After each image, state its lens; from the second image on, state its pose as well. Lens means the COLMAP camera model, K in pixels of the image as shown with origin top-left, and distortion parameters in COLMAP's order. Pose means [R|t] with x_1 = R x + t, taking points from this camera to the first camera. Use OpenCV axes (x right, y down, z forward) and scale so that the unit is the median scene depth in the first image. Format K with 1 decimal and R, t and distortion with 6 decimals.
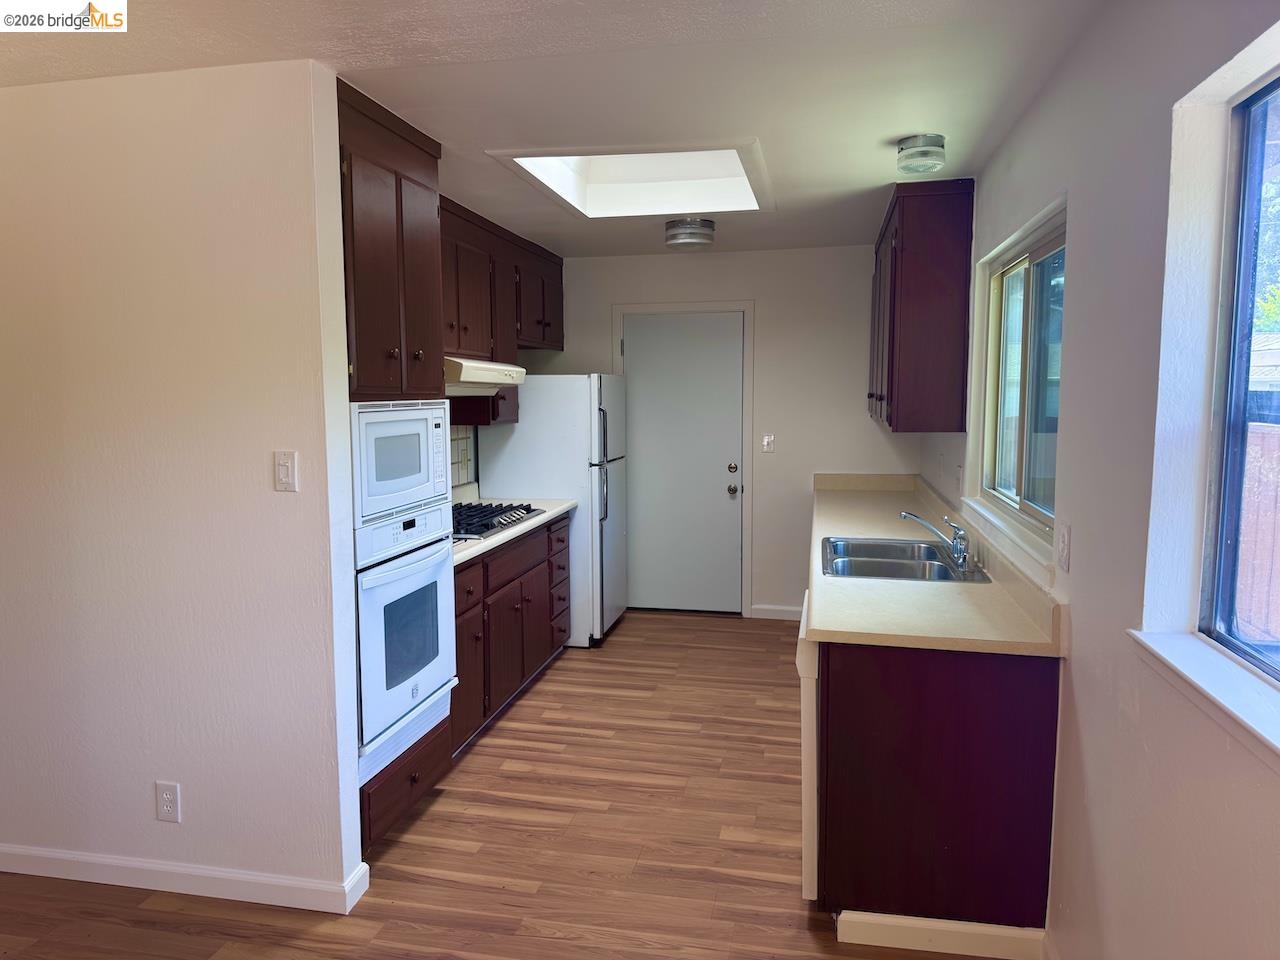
lens RADIAL K [[910.0, 0, 637.9], [0, 910.0, 485.3], [0, 0, 1]] dist [0.043523, -0.048344]
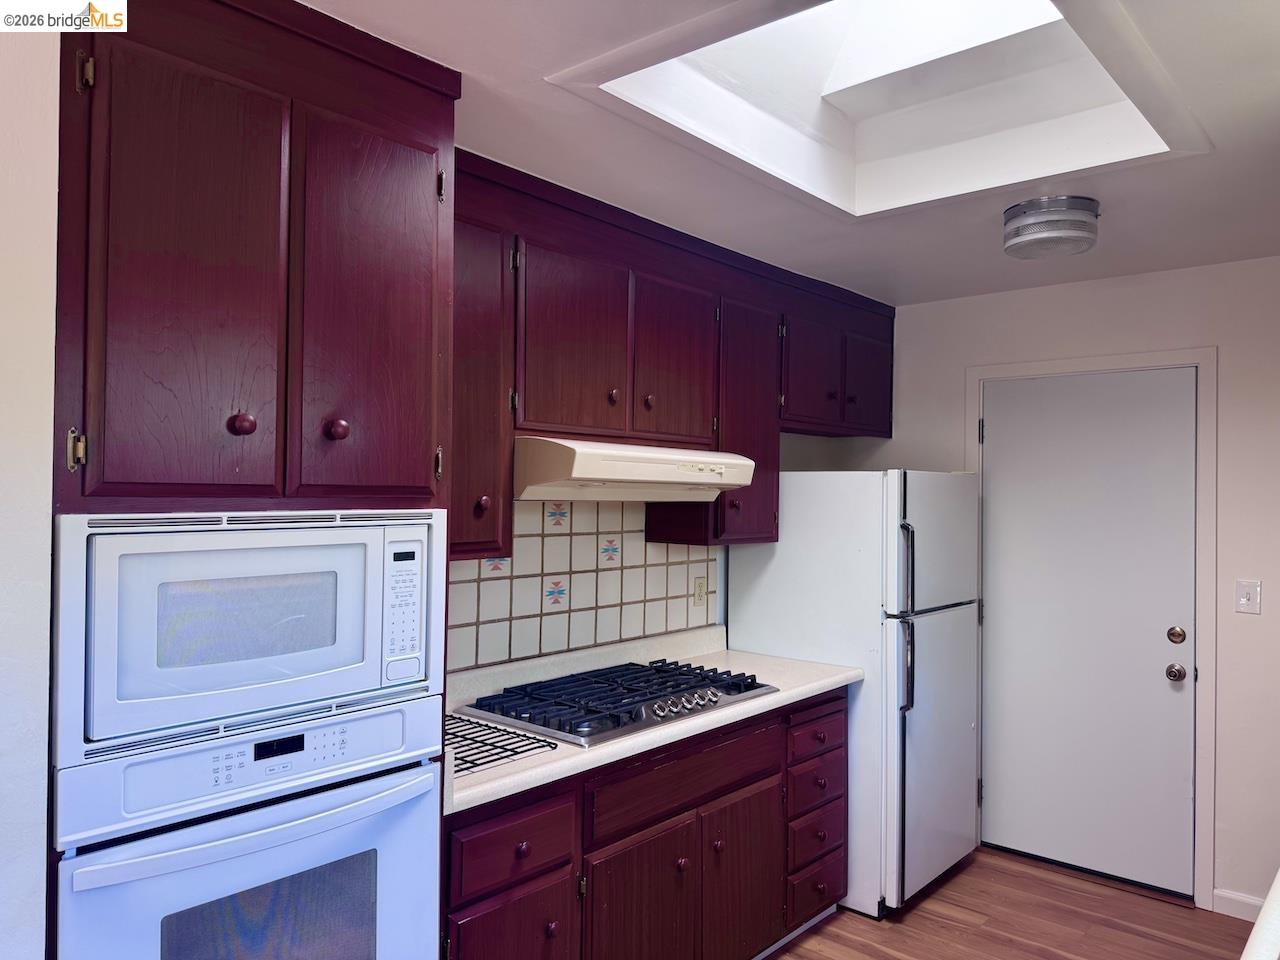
lens RADIAL K [[910.0, 0, 632.4], [0, 910.0, 480.3], [0, 0, 1]] dist [0.043523, -0.048344]
pose [[0.866651, 0.009375, -0.498826, 0.109285], [-0.066947, 0.992966, -0.097651, -0.041944], [0.494402, 0.118024, 0.861183, 0.371462]]
